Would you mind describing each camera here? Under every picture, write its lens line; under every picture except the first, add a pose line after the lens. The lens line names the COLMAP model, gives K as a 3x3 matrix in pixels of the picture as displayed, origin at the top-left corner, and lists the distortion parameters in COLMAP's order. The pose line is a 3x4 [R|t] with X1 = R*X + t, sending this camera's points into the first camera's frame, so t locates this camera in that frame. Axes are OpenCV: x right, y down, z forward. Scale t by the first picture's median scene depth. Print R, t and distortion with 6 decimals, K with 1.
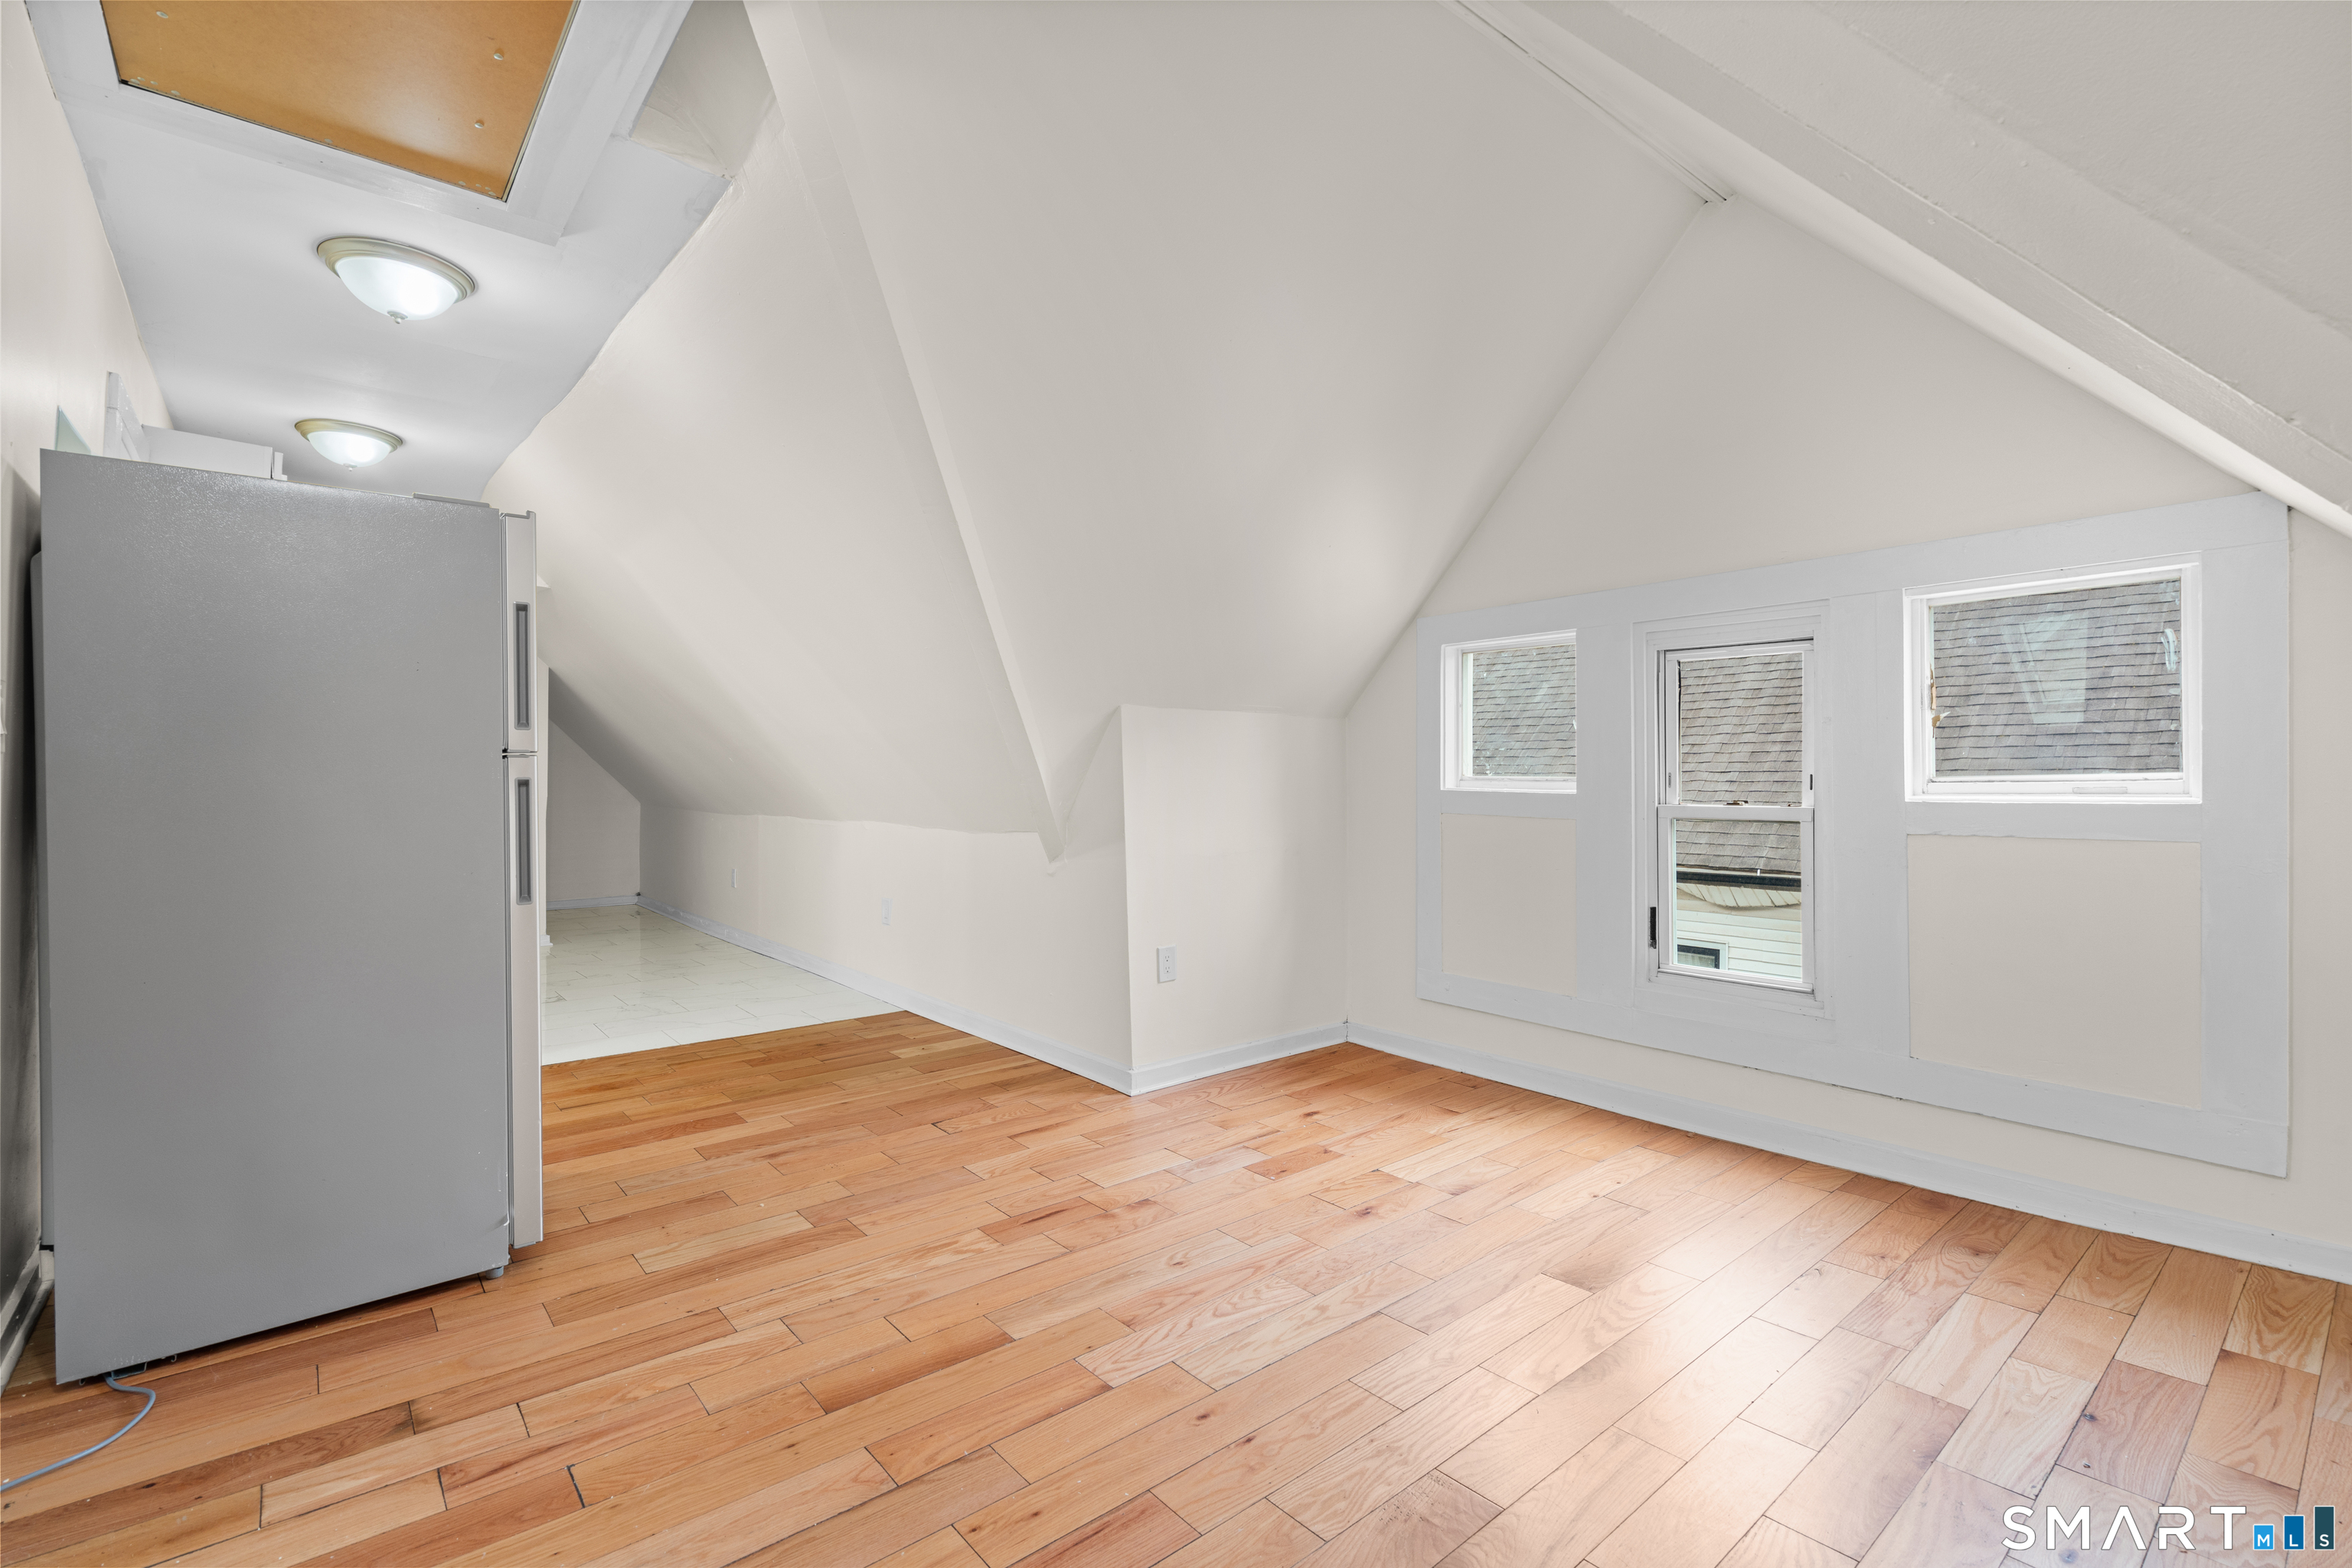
lens RADIAL K [[1055.8, 0, 1184.6], [0, 1055.8, 782.1], [0, 0, 1]] dist [-0.010244, 0.004663]
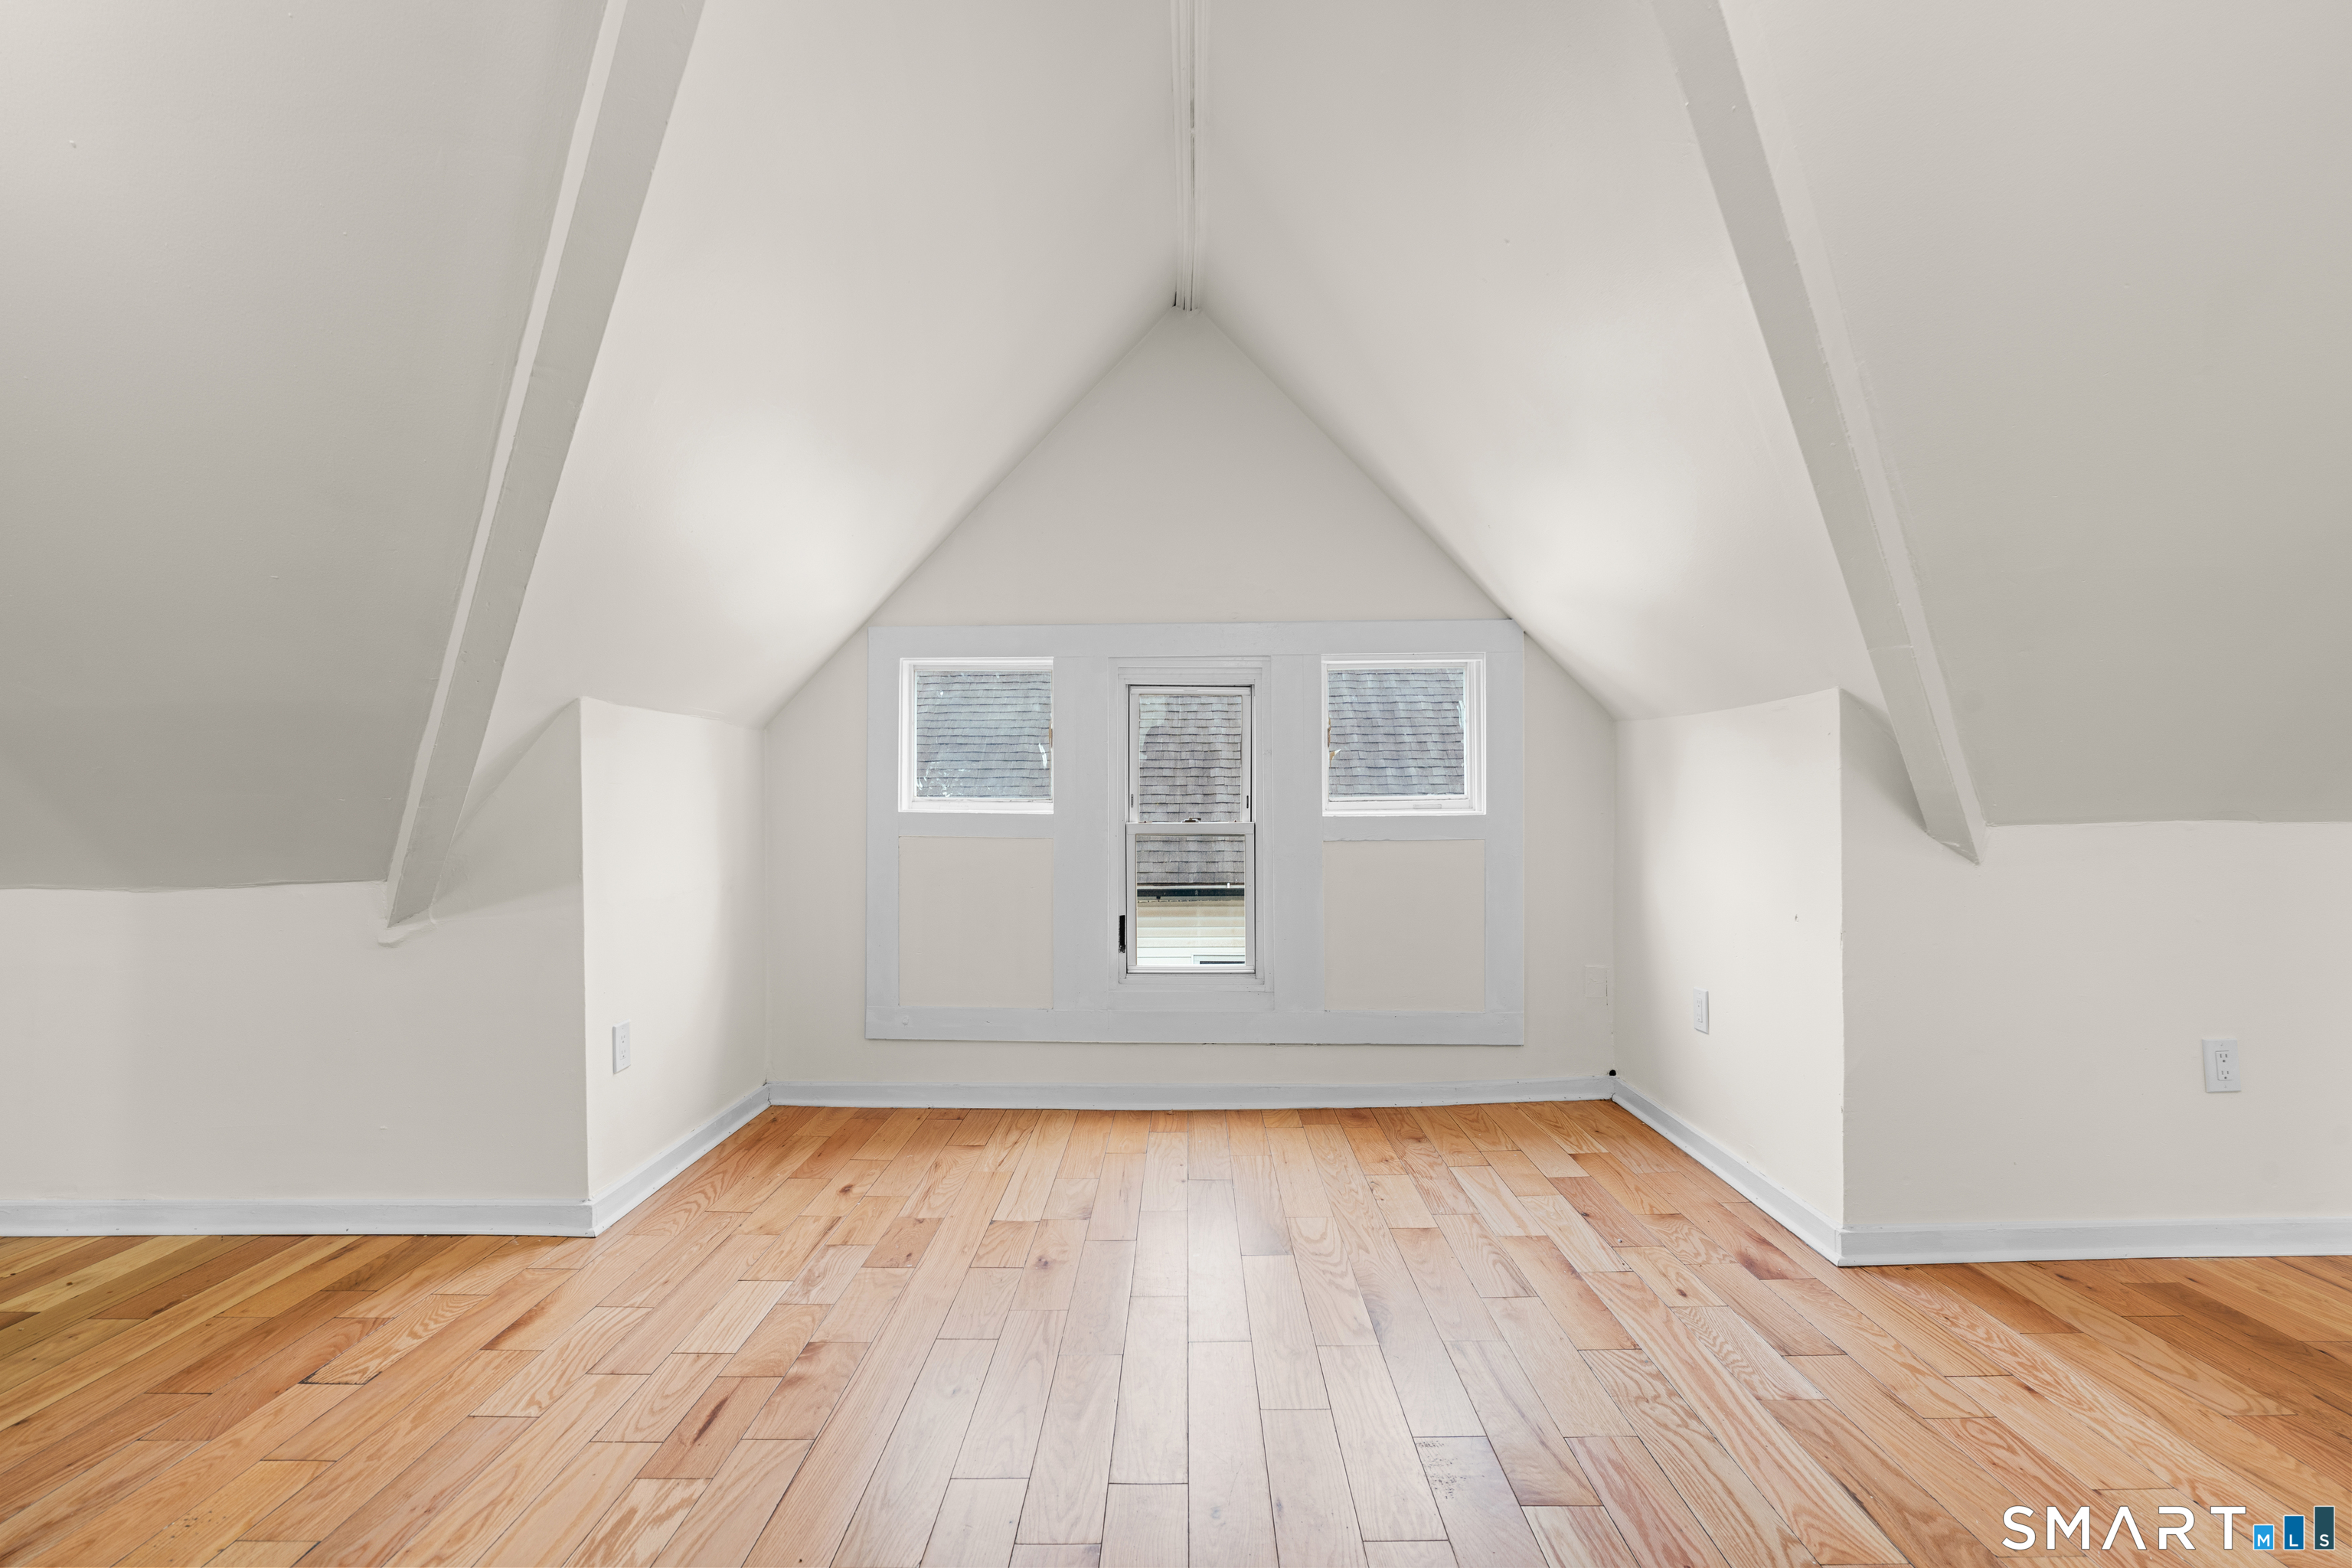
lens RADIAL K [[1055.8, 0, 1184.6], [0, 1055.8, 782.1], [0, 0, 1]] dist [-0.010244, 0.004663]
pose [[0.648515, 0.012993, 0.761091, -0.373725], [0.005180, 0.999756, -0.021481, 0.002758], [-0.761185, 0.017873, 0.648289, 0.236926]]
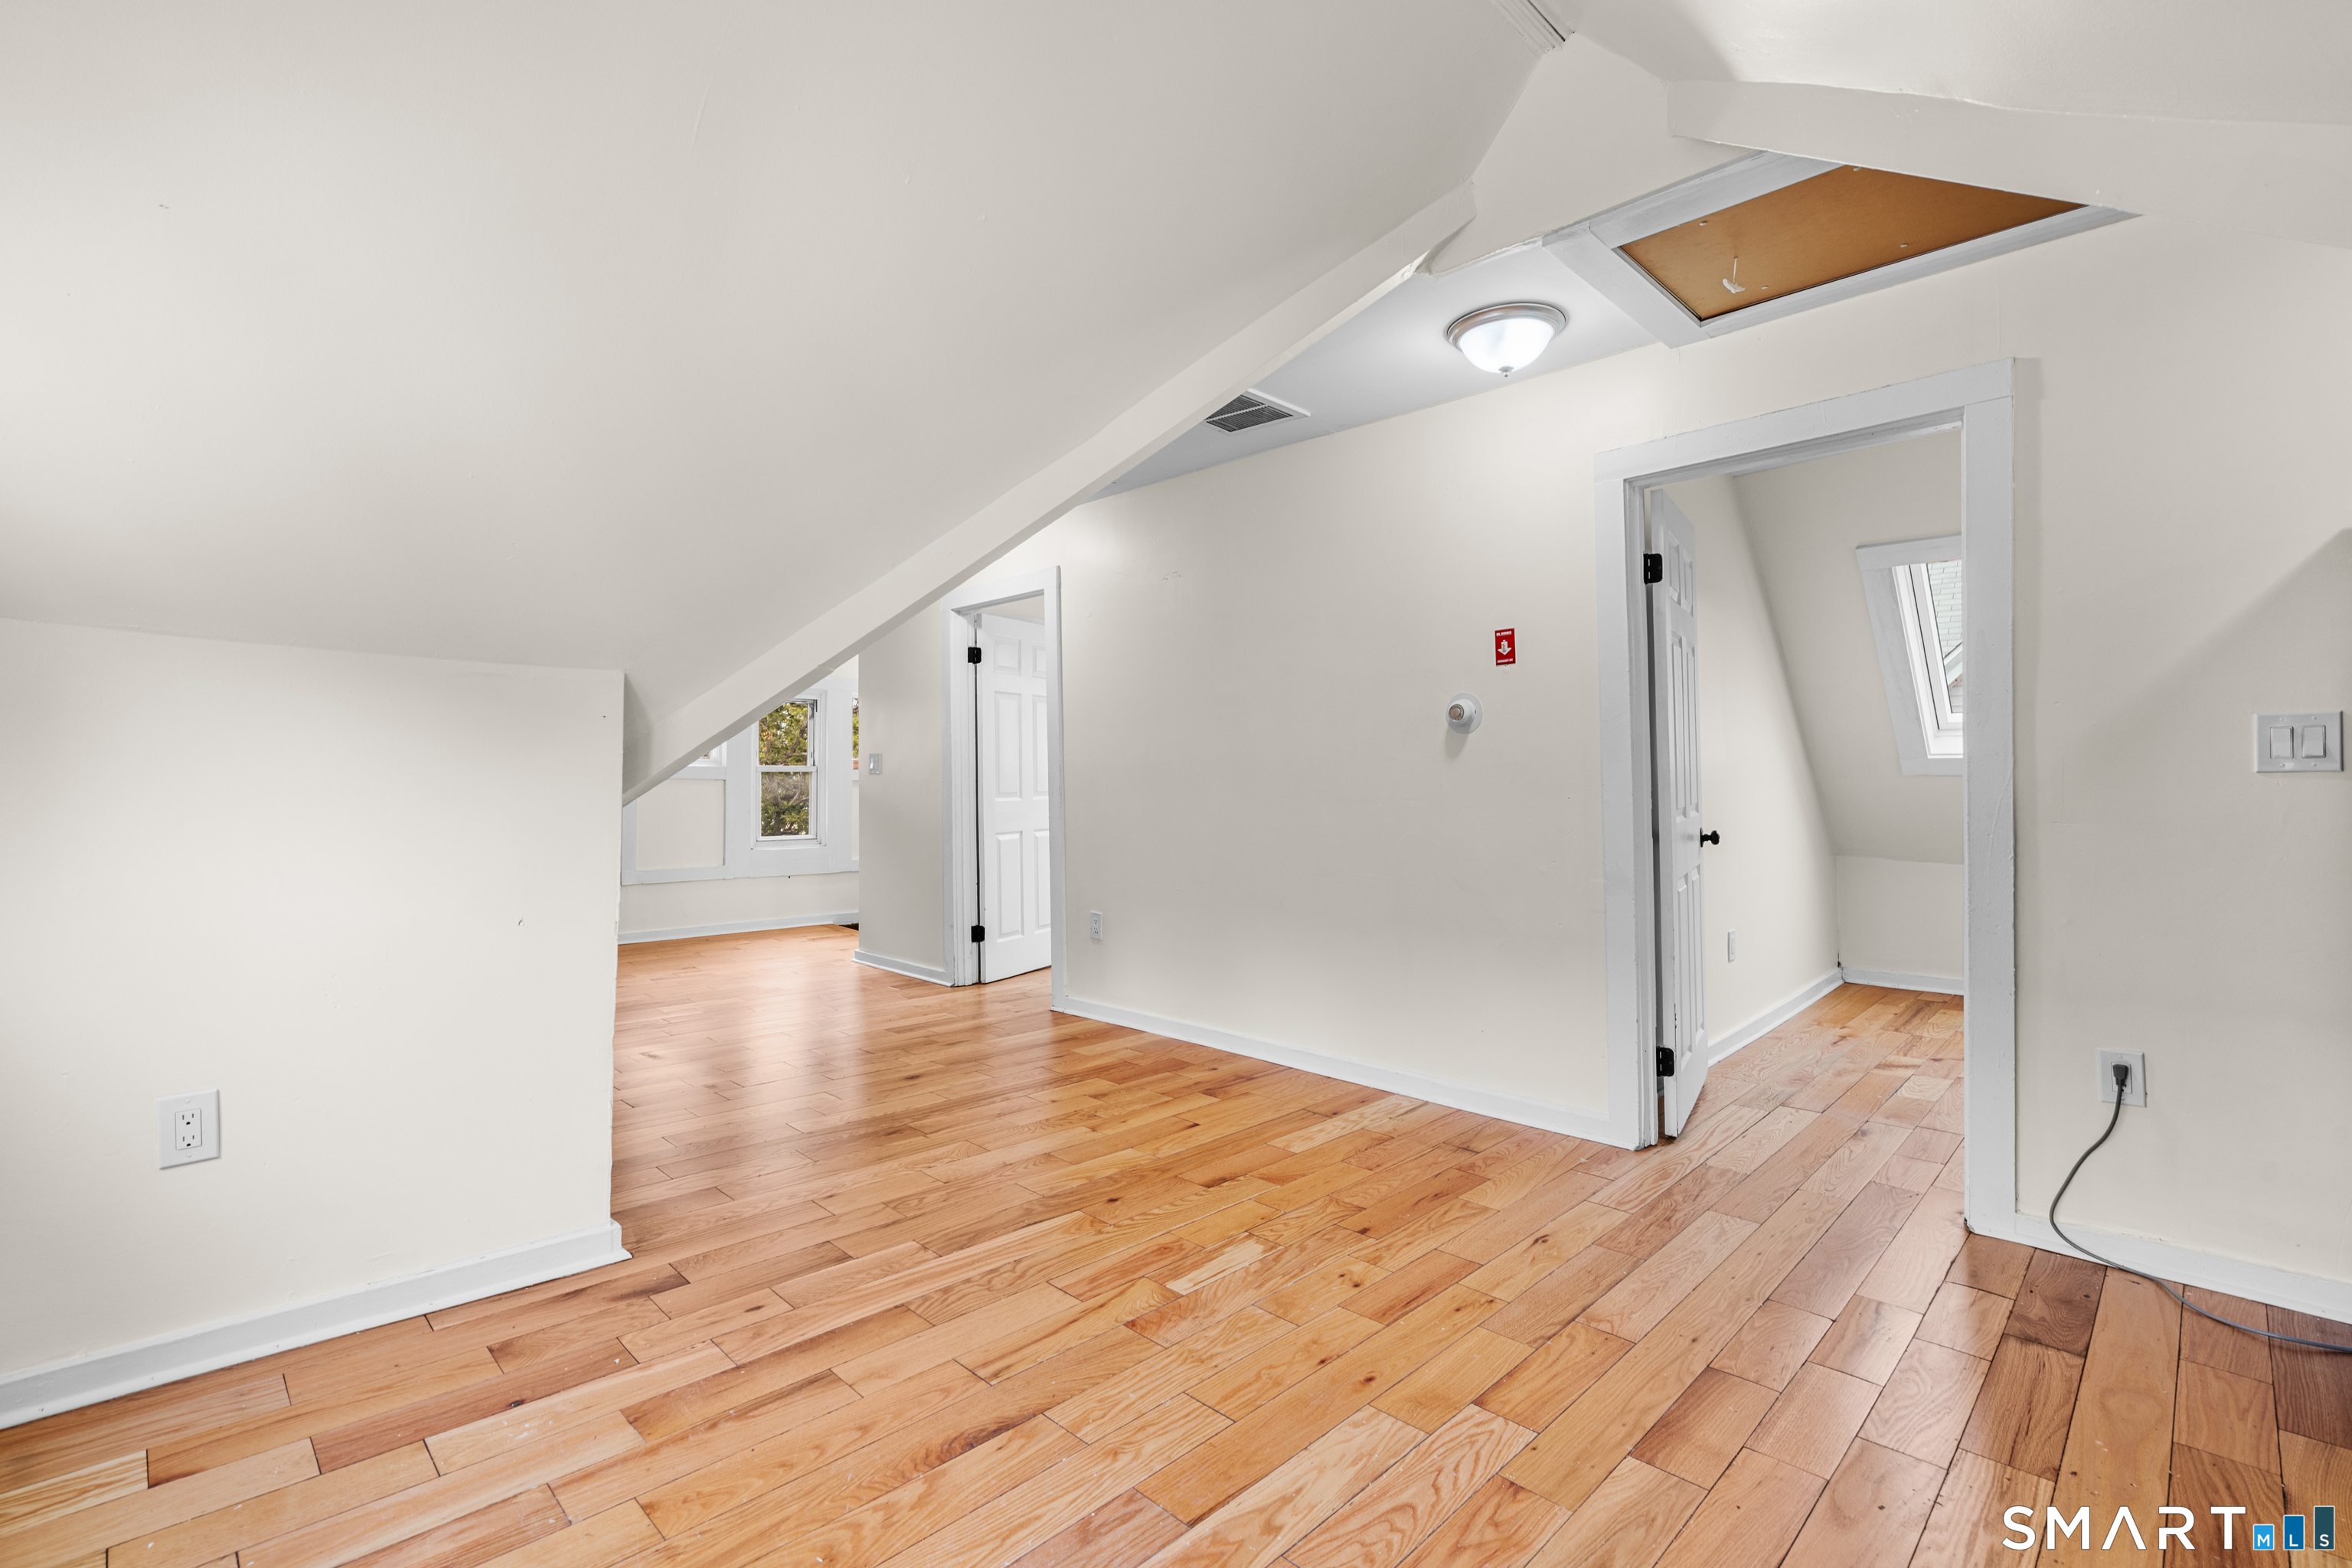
lens RADIAL K [[1055.8, 0, 1184.6], [0, 1055.8, 782.1], [0, 0, 1]] dist [-0.010244, 0.004663]
pose [[-0.995717, -0.008552, -0.092061, 0.169748], [-0.007675, 0.999922, -0.009880, 0.003331], [0.092138, -0.009131, -0.995704, 1.124728]]
